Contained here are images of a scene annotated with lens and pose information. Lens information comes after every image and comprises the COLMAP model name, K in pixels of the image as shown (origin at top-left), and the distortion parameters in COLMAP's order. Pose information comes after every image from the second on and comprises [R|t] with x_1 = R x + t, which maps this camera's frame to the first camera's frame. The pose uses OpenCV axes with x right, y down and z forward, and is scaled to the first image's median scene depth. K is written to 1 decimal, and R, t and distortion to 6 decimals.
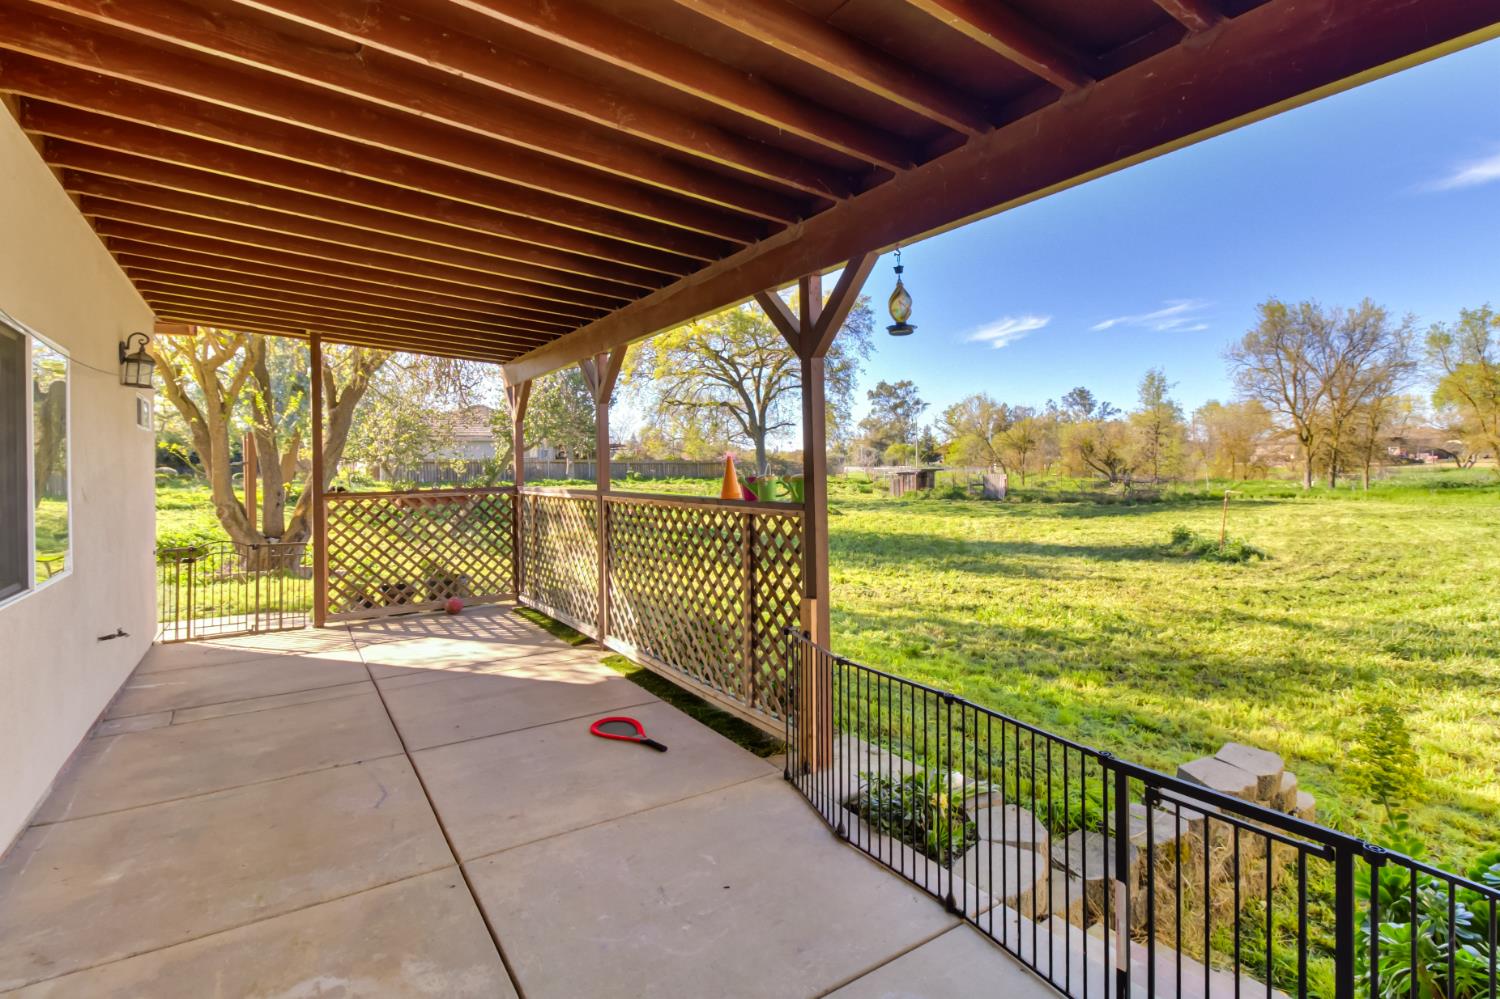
lens RADIAL K [[731.5, 0, 781.9], [0, 731.5, 448.6], [0, 0, 1]] dist [-0.003016, -0.000807]
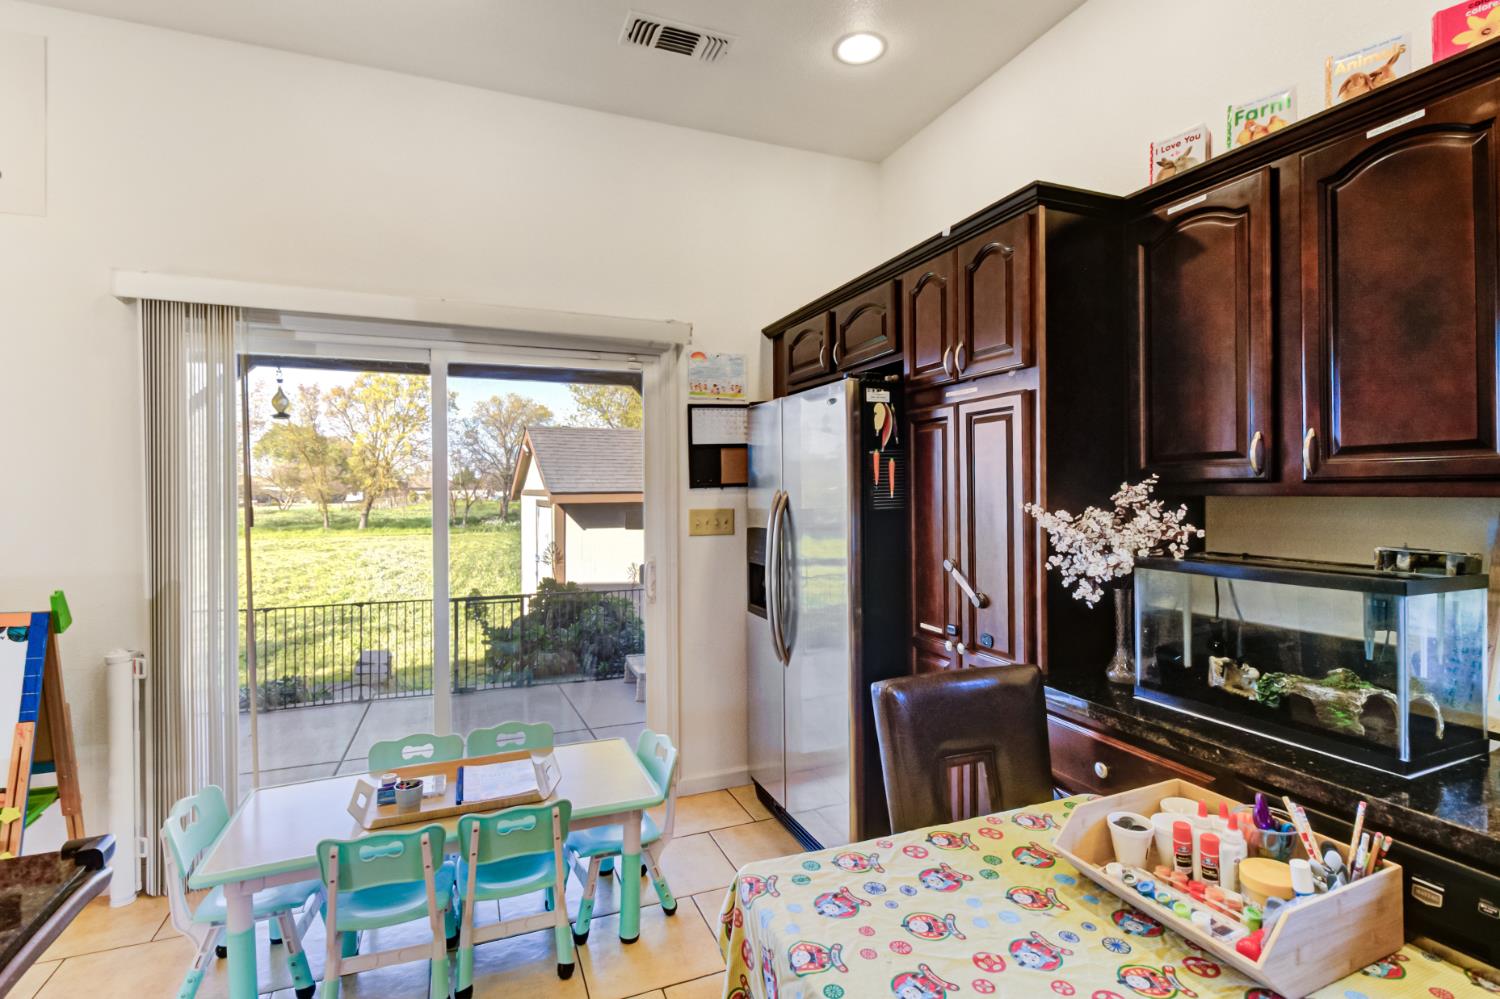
lens RADIAL K [[722.0, 0, 750.0], [0, 722.0, 499.5], [0, 0, 1]] dist [0.000725, -0.005401]
pose [[0.218797, 0.006925, 0.975746, -0.134924], [-0.015036, 0.999880, -0.003724, 0.002304], [-0.975655, -0.013856, 0.218875, -0.048019]]
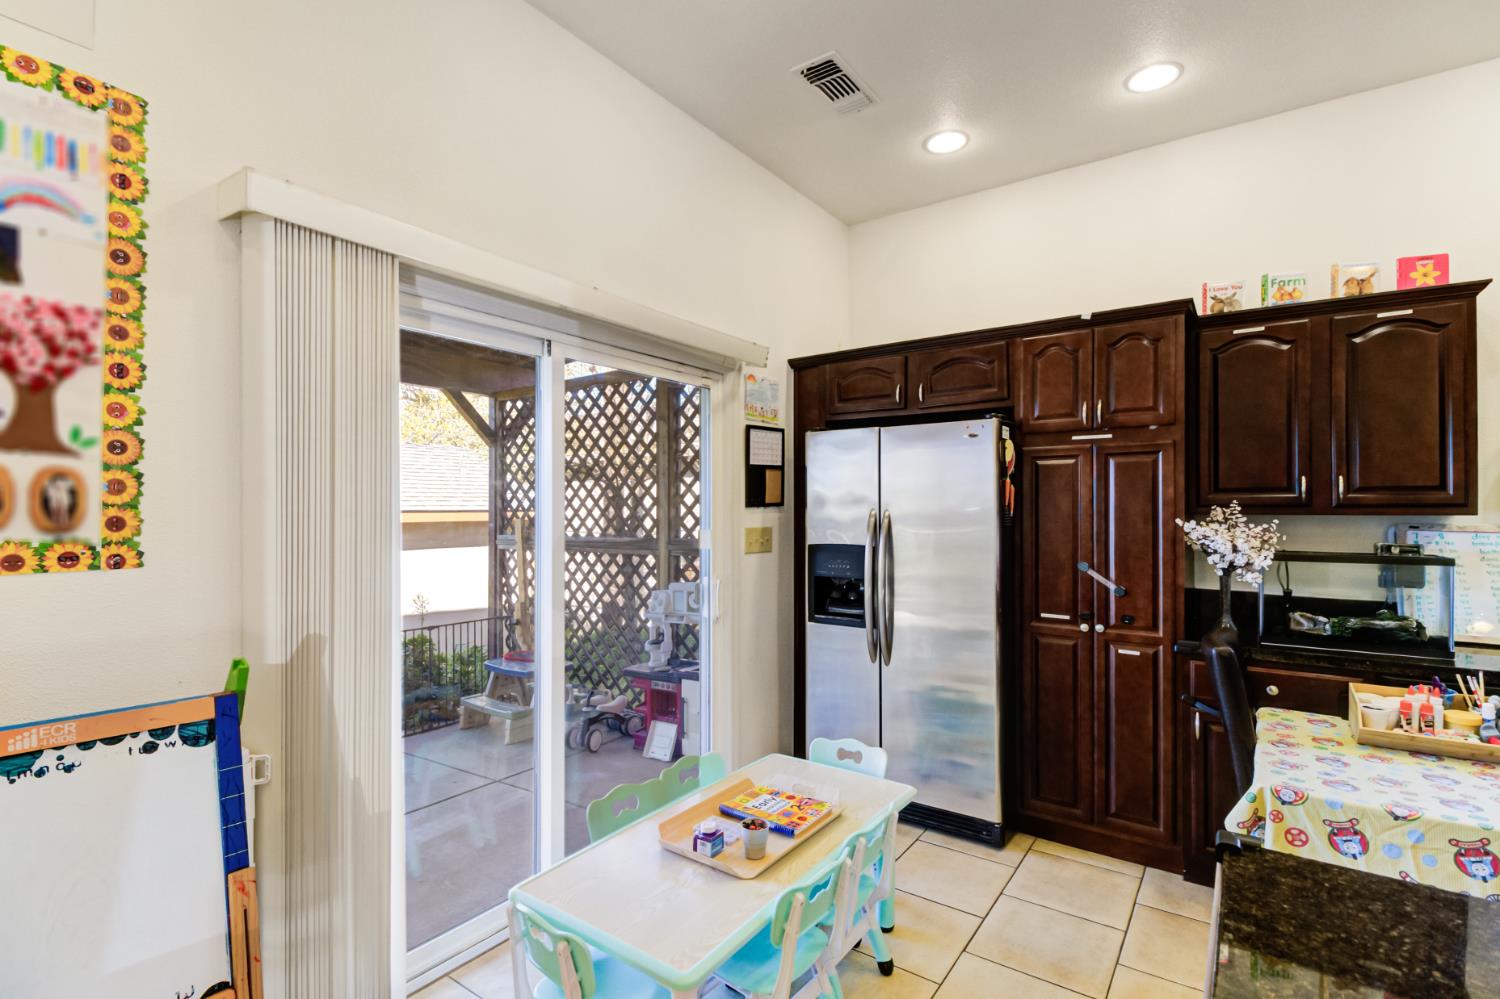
lens RADIAL K [[709.5, 0, 761.7], [0, 709.5, 510.7], [0, 0, 1]] dist [0.002902, -0.007099]
pose [[-0.341049, 0.020086, 0.939831, -0.134038], [-0.008815, 0.999659, -0.024563, 0.003562], [-0.940004, -0.016662, -0.340755, 0.019809]]
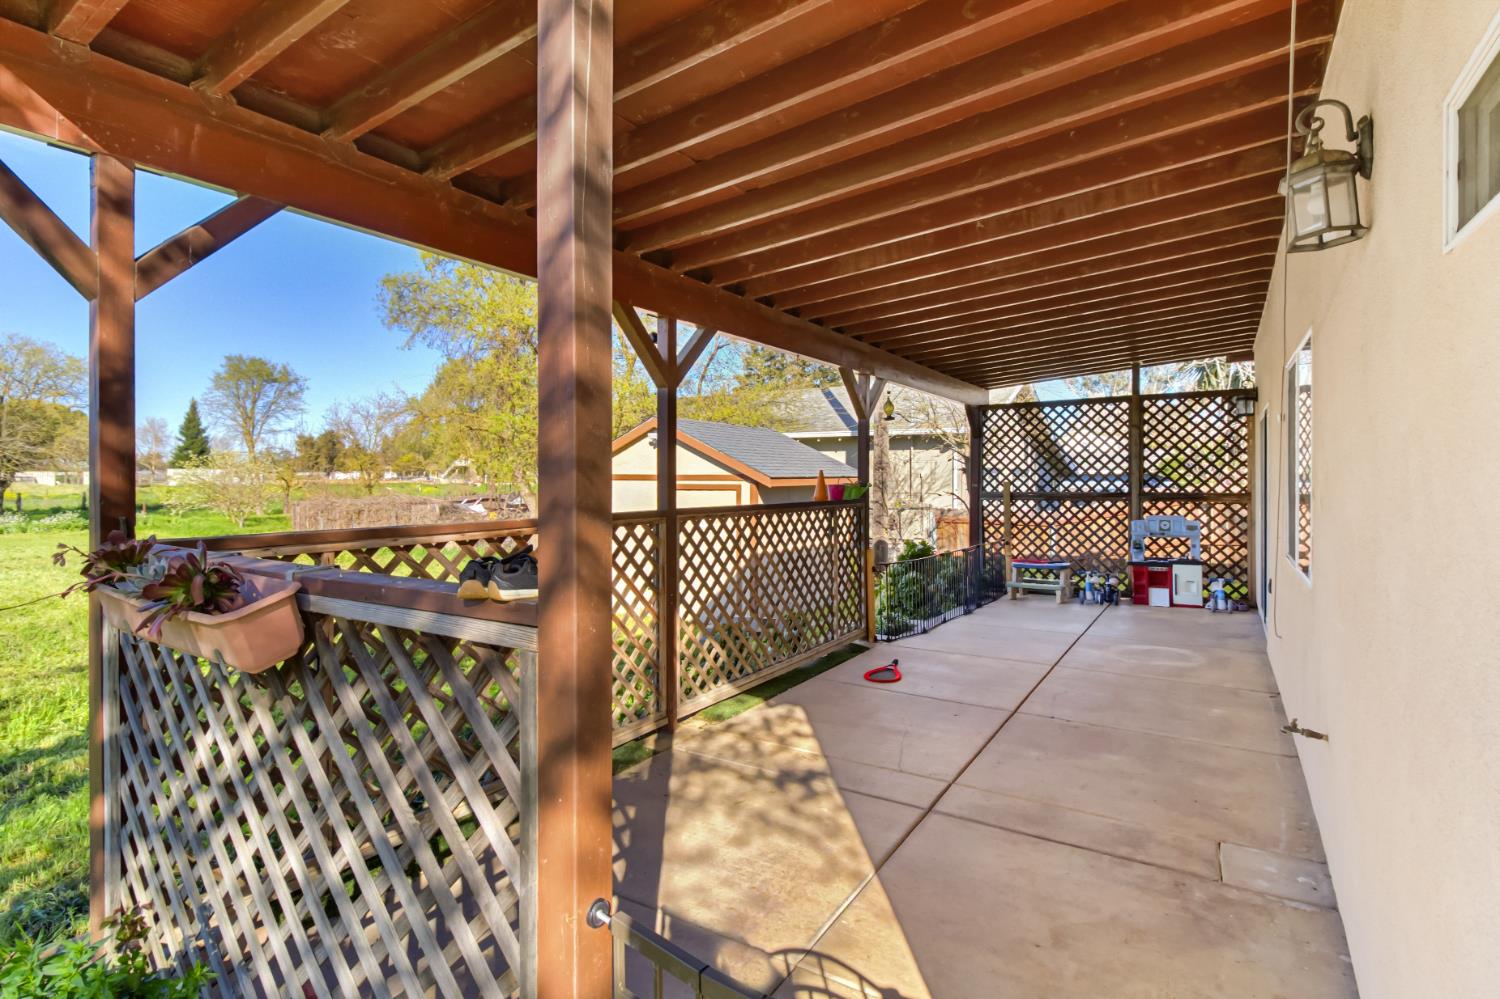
lens RADIAL K [[701.7, 0, 743.2], [0, 701.7, 483.1], [0, 0, 1]] dist [0.003116, -0.000856]
pose [[-0.357057, 0.020369, 0.933861, -0.126711], [-0.007933, 0.999660, -0.024838, 0.005943], [-0.934049, -0.016277, -0.356774, 0.161184]]
